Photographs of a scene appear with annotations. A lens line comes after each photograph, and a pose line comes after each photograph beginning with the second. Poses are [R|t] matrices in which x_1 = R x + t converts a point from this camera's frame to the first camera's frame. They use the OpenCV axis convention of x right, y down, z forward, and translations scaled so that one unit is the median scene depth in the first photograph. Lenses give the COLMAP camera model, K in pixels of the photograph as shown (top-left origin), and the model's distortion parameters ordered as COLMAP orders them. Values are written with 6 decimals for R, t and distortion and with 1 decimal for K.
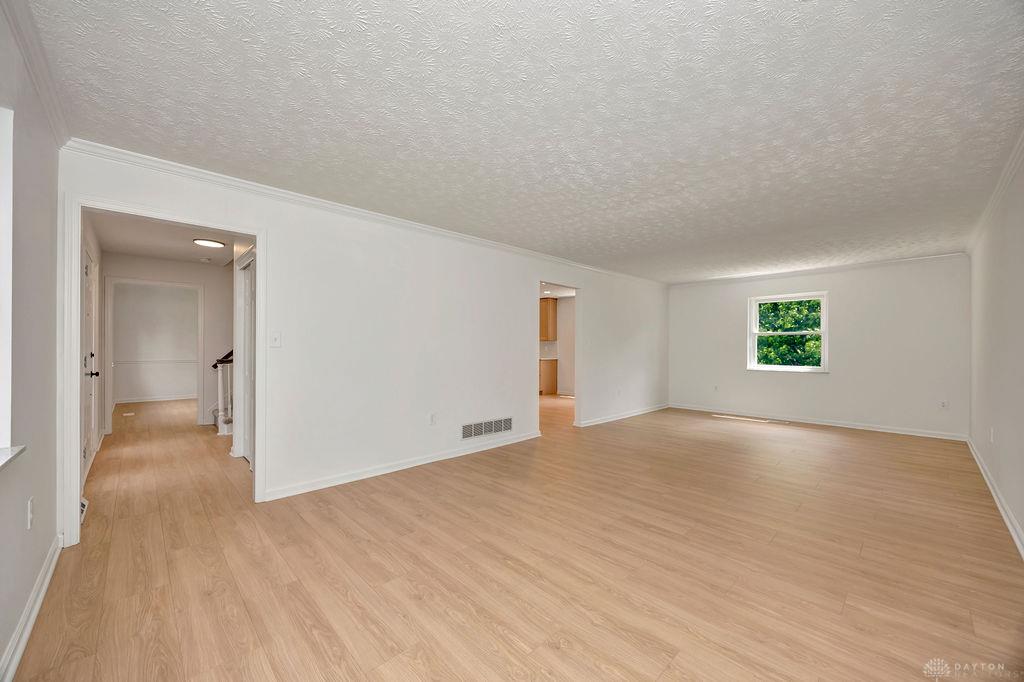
lens RADIAL K [[393.5, 0, 527.1], [0, 393.5, 349.5], [0, 0, 1]] dist [0.000984, -0.000011]
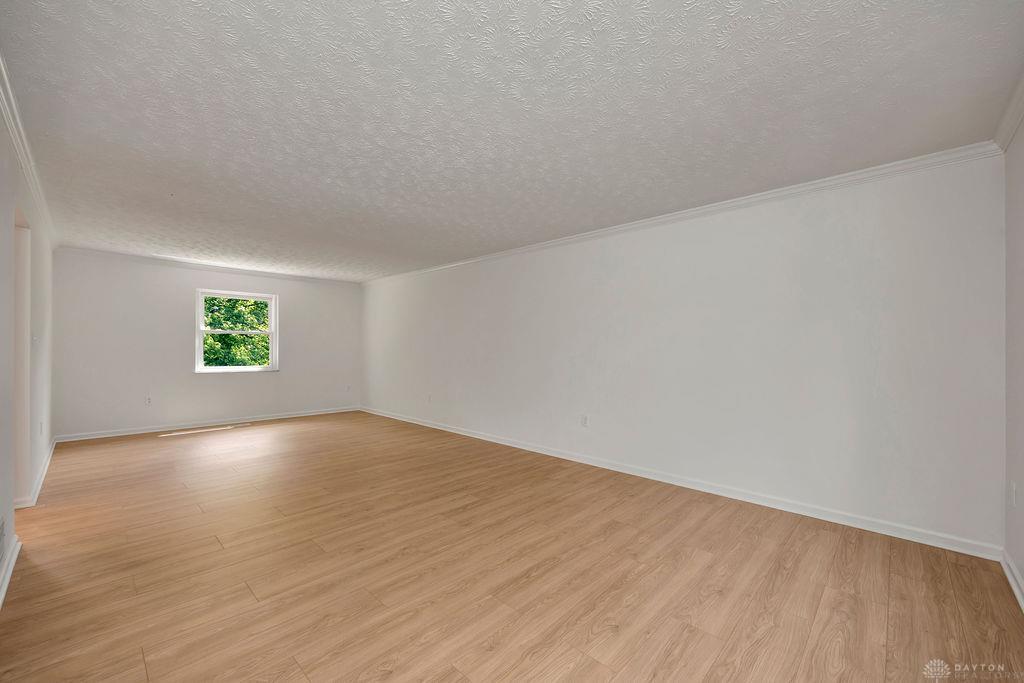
lens RADIAL K [[393.5, 0, 518.0], [0, 393.5, 348.9], [0, 0, 1]] dist [0.000984, -0.000011]
pose [[-0.020208, 0.001390, 0.999795, -0.652146], [-0.003192, 0.999994, -0.001455, -0.002319], [-0.999791, -0.003221, -0.020203, 0.693287]]
